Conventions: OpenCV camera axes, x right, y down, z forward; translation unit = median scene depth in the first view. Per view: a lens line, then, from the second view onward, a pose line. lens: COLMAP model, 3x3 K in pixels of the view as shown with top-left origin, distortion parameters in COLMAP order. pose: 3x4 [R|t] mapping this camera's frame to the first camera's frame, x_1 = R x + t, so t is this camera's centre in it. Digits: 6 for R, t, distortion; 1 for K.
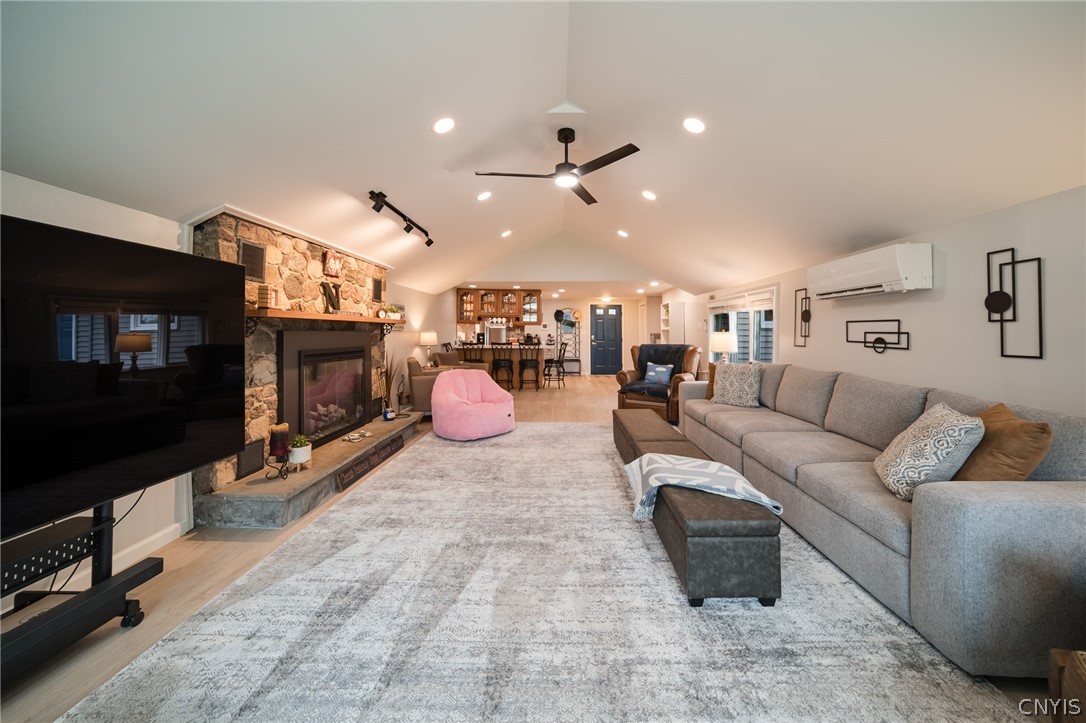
lens RADIAL K [[434.8, 0, 535.9], [0, 434.8, 338.8], [0, 0, 1]] dist [-0.000029, 0.000258]
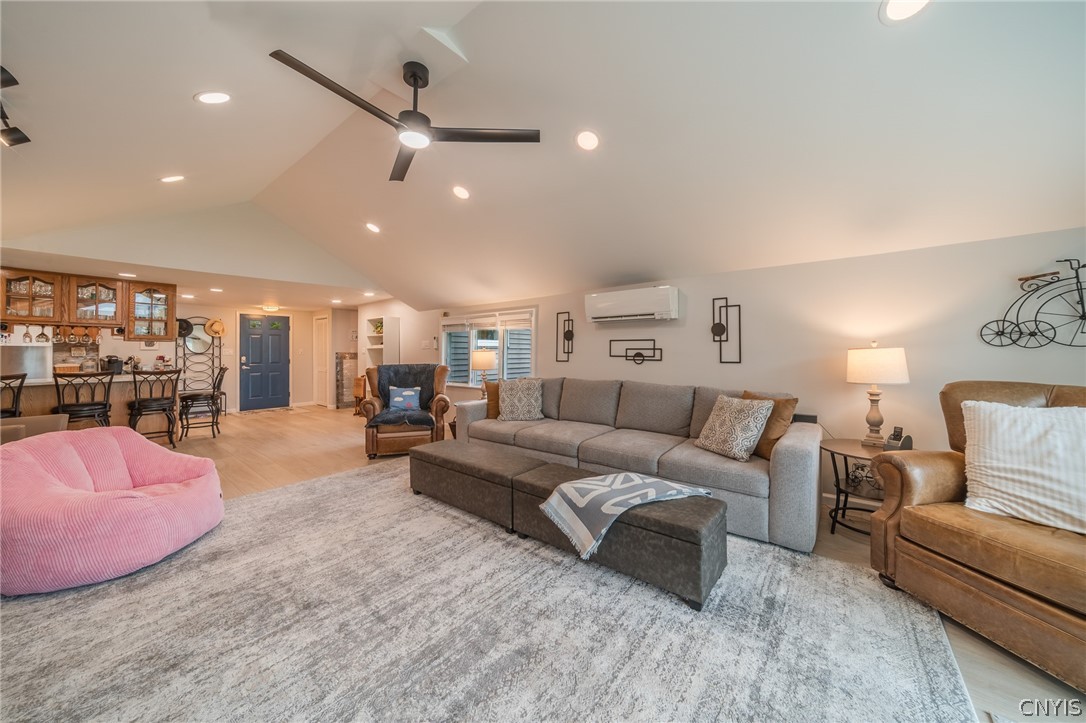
lens RADIAL K [[422.6, 0, 543.3], [0, 422.6, 354.1], [0, 0, 1]] dist [-0.047239, 0.026623]
pose [[0.536005, -0.013072, 0.844113, -0.401795], [0.021322, 0.999771, 0.001943, -0.005887], [-0.843945, 0.016957, 0.536161, 0.461313]]
